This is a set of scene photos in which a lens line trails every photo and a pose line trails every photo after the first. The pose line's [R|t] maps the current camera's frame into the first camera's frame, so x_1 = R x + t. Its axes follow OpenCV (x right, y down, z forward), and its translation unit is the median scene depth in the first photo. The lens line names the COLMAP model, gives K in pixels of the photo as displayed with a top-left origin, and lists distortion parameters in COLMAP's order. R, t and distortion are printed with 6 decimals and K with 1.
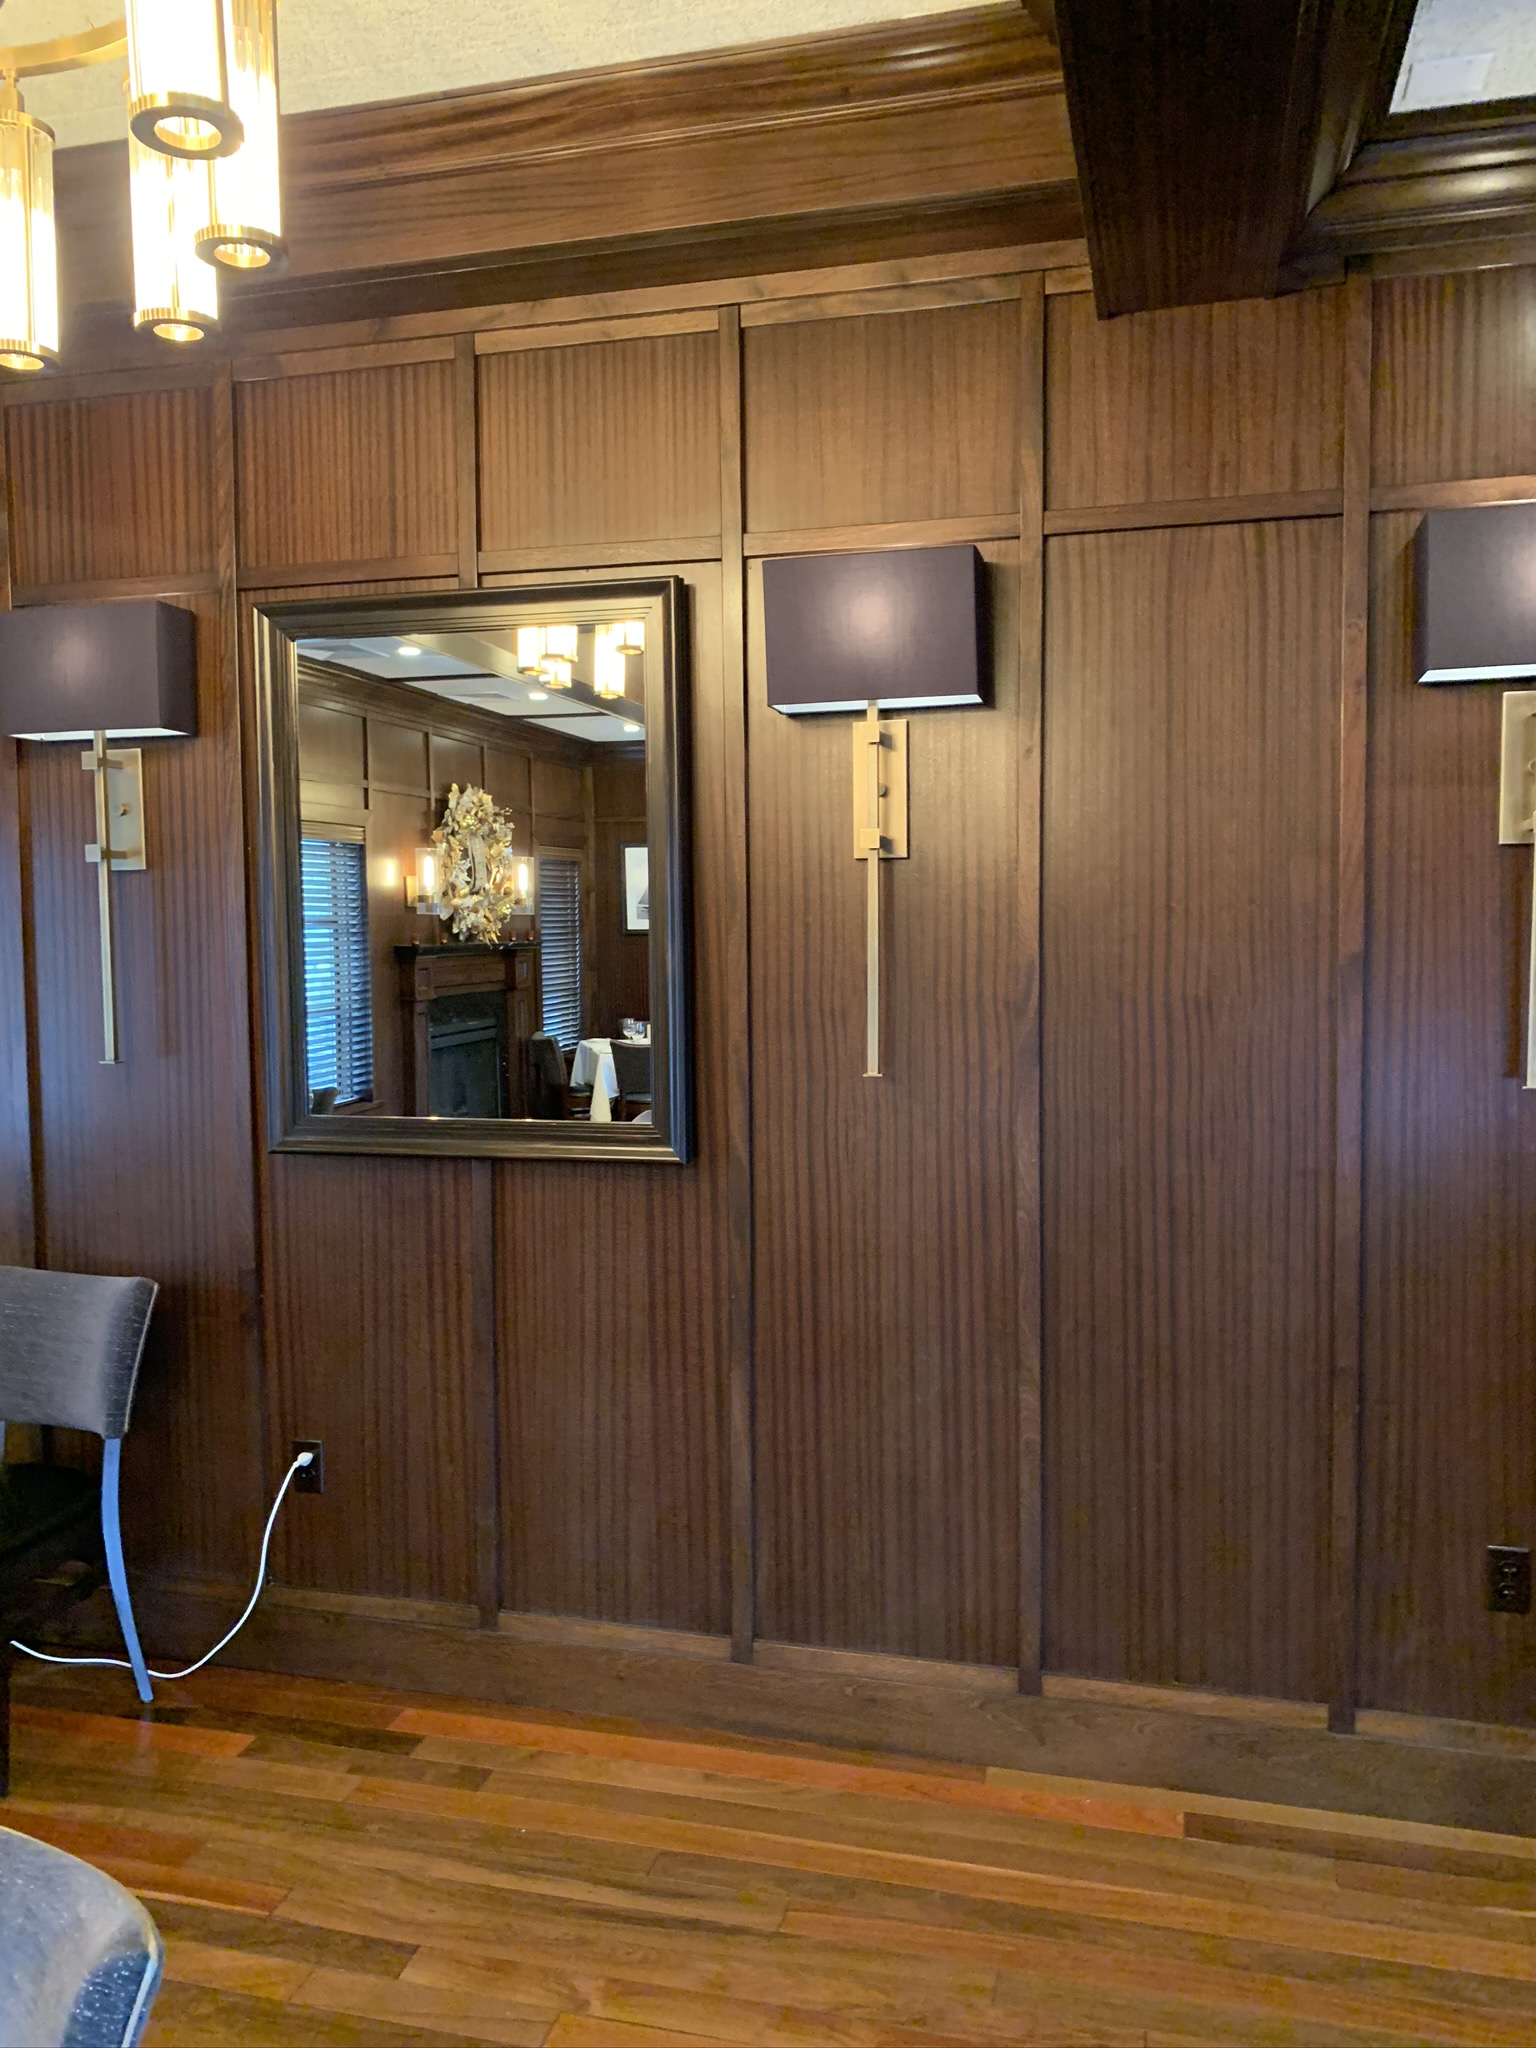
lens RADIAL K [[1564.4, 0, 779.0], [0, 1564.4, 1009.4], [0, 0, 1]] dist [0.011404, -0.012062]
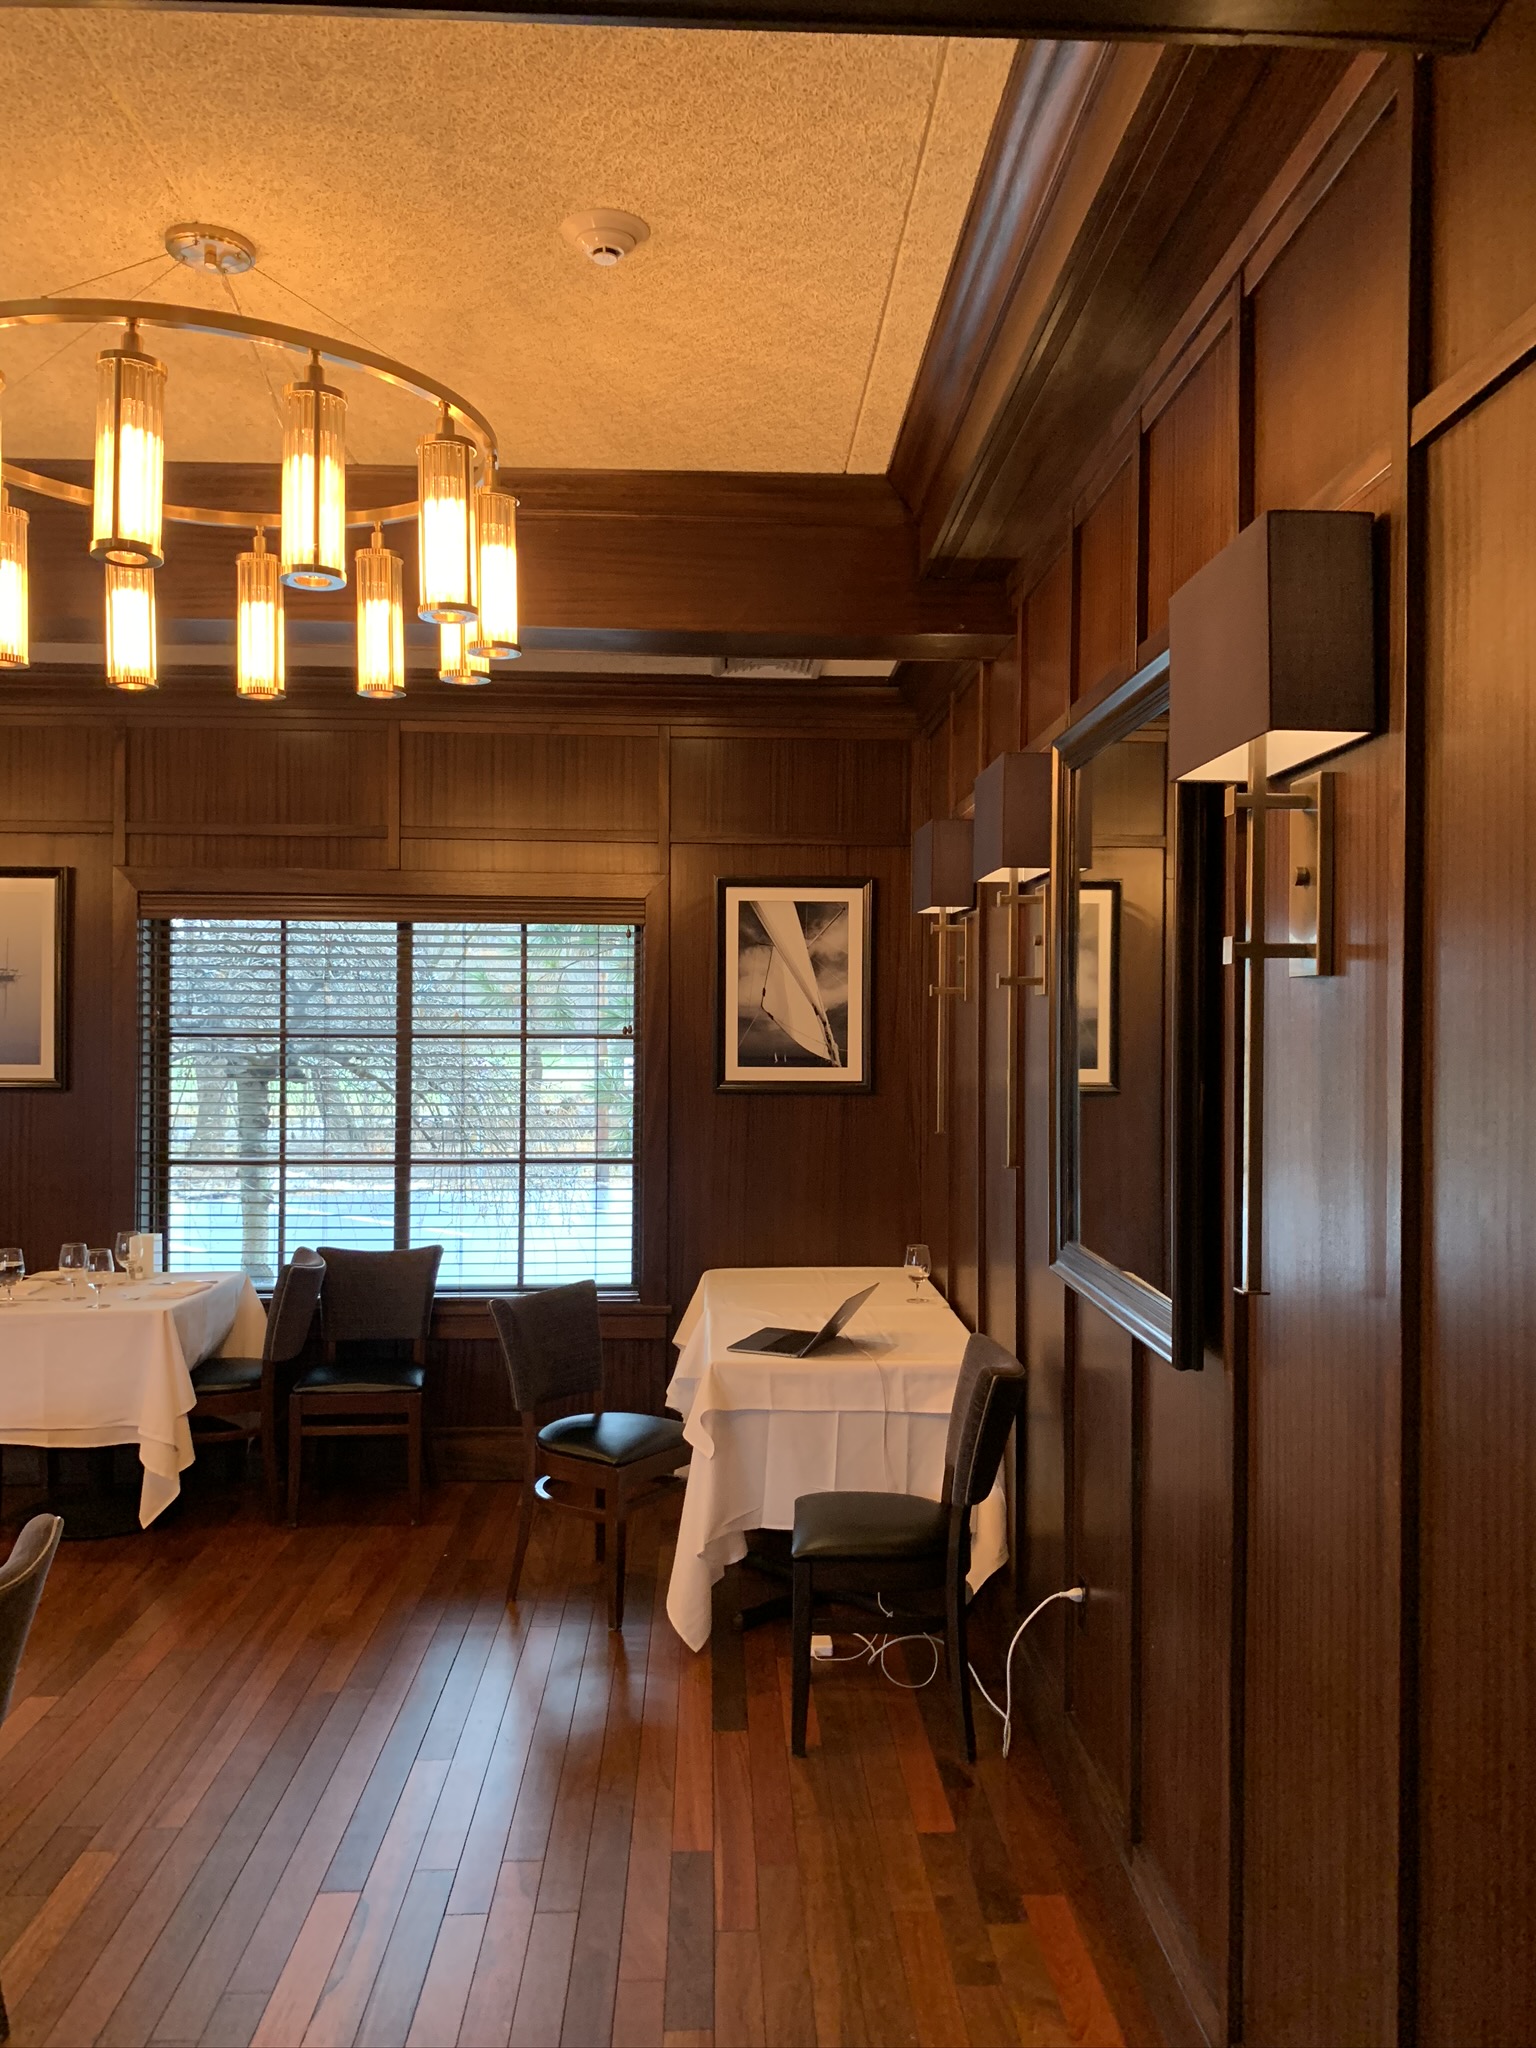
lens RADIAL K [[1564.4, 0, 779.0], [0, 1564.4, 1009.4], [0, 0, 1]] dist [0.011404, -0.012062]
pose [[0.288576, 0.007204, -0.957430, 0.583483], [-0.065441, 0.997782, -0.012217, -0.055234], [0.955218, 0.066180, 0.288408, 0.518530]]
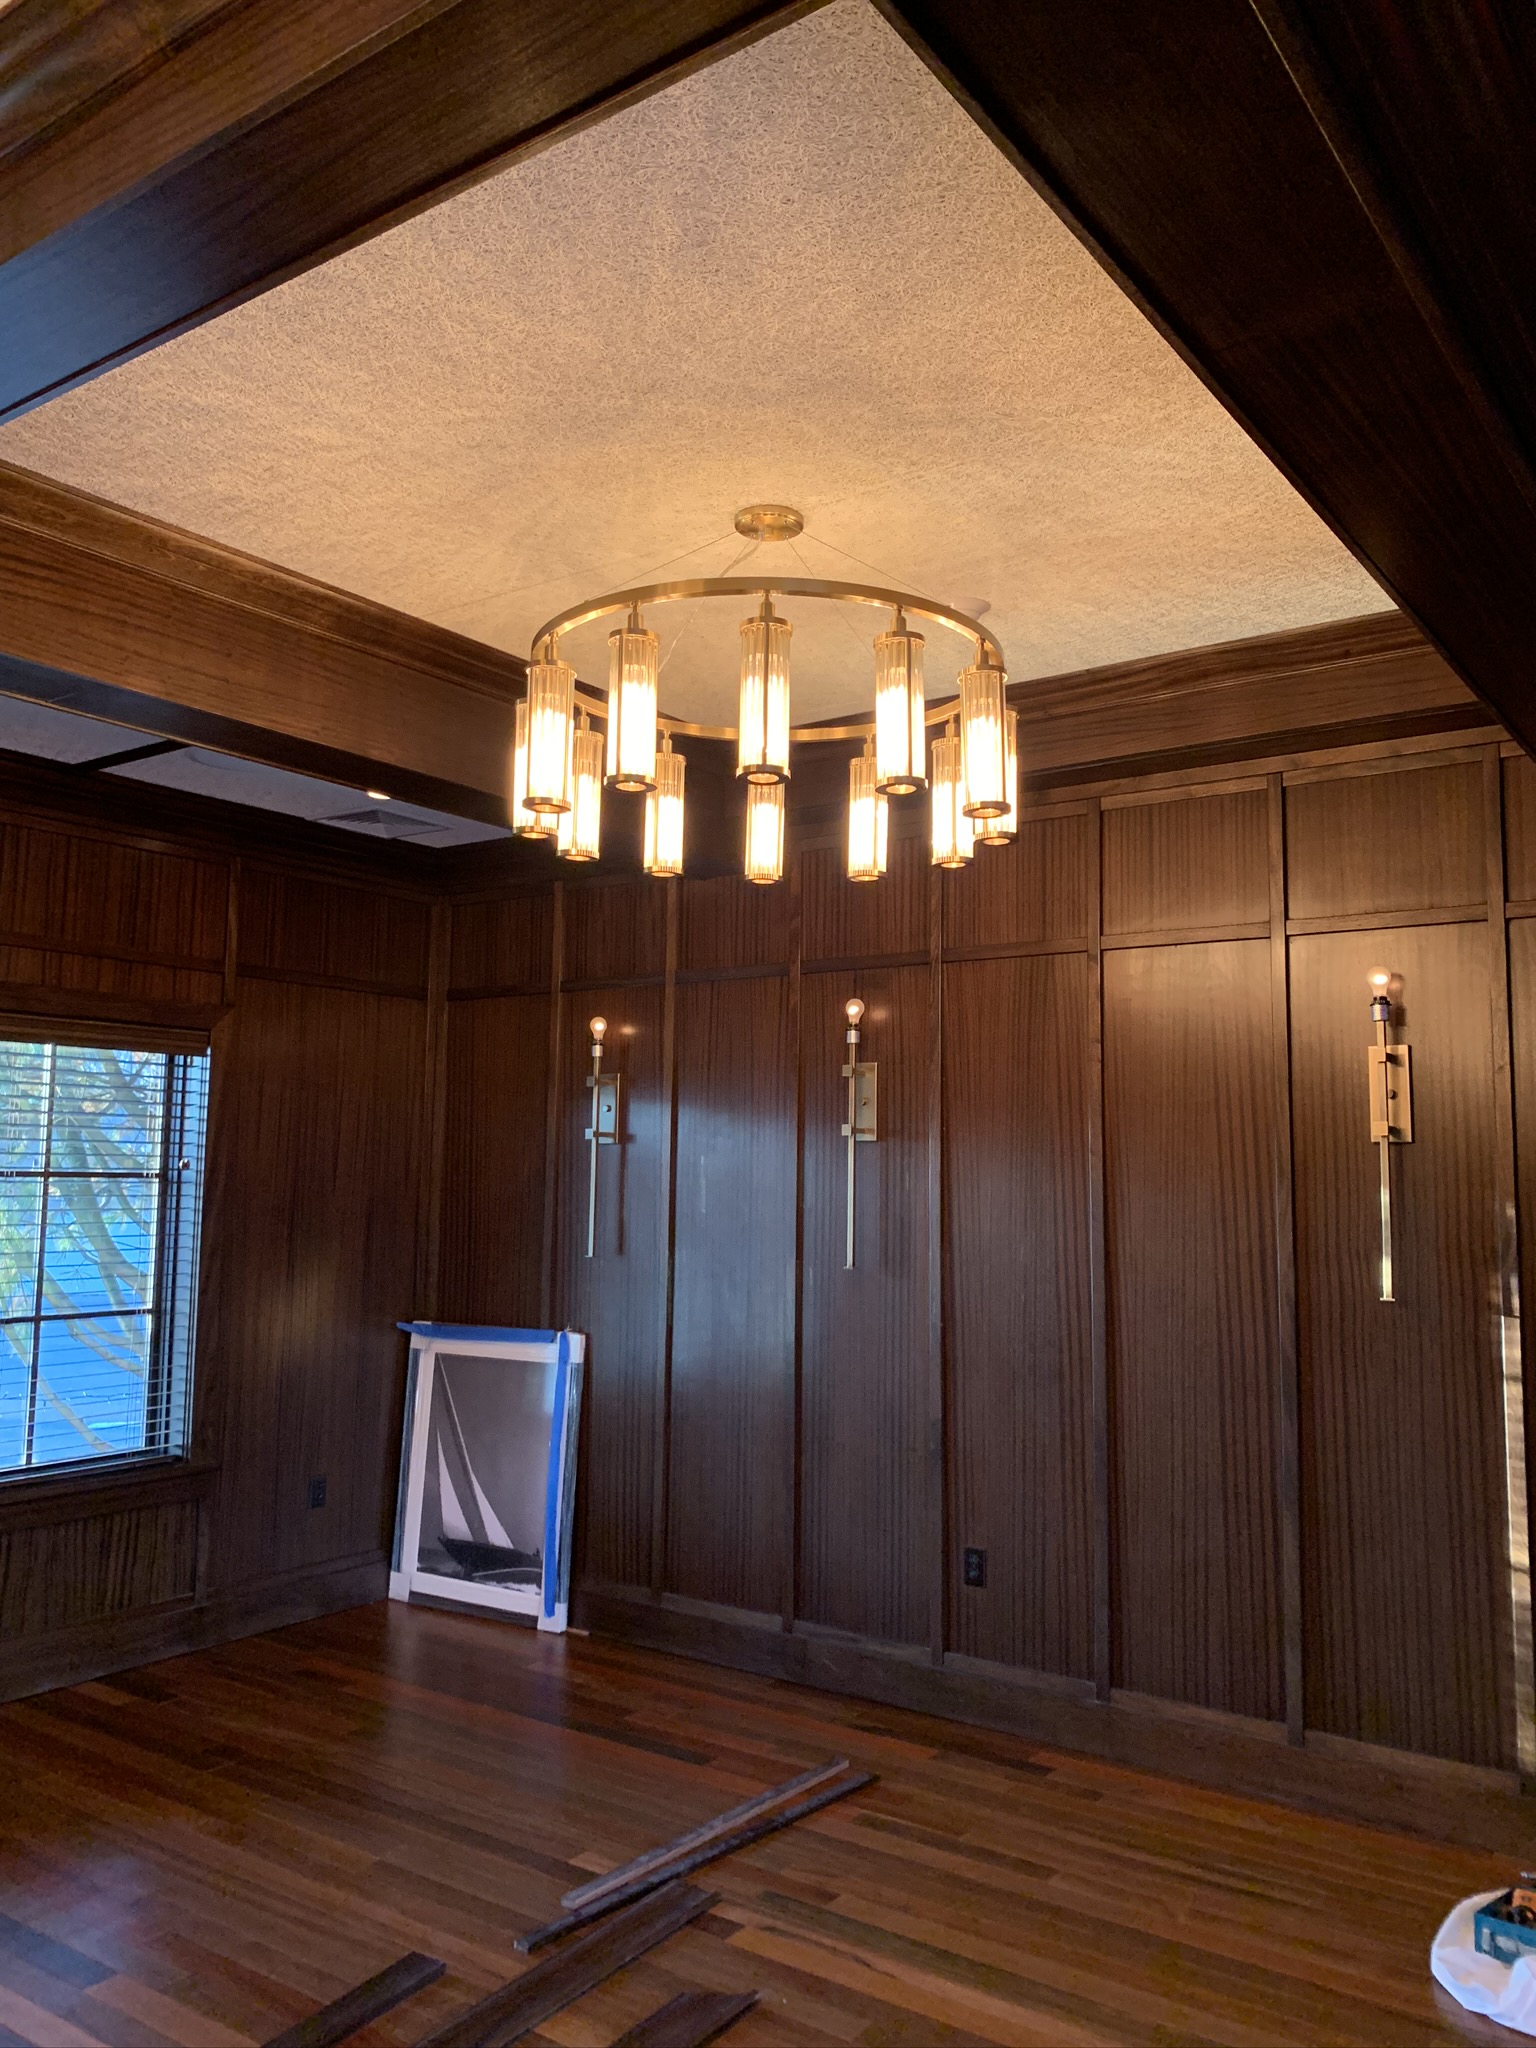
lens RADIAL K [[1542.5, 0, 794.6], [0, 1542.5, 1023.2], [0, 0, 1]] dist [0.132502, -0.195644]
pose [[0.934966, -0.015051, -0.354419, 0.057792], [-0.041732, 0.987495, -0.152027, 0.029860], [0.352275, 0.156931, 0.922645, -0.447123]]
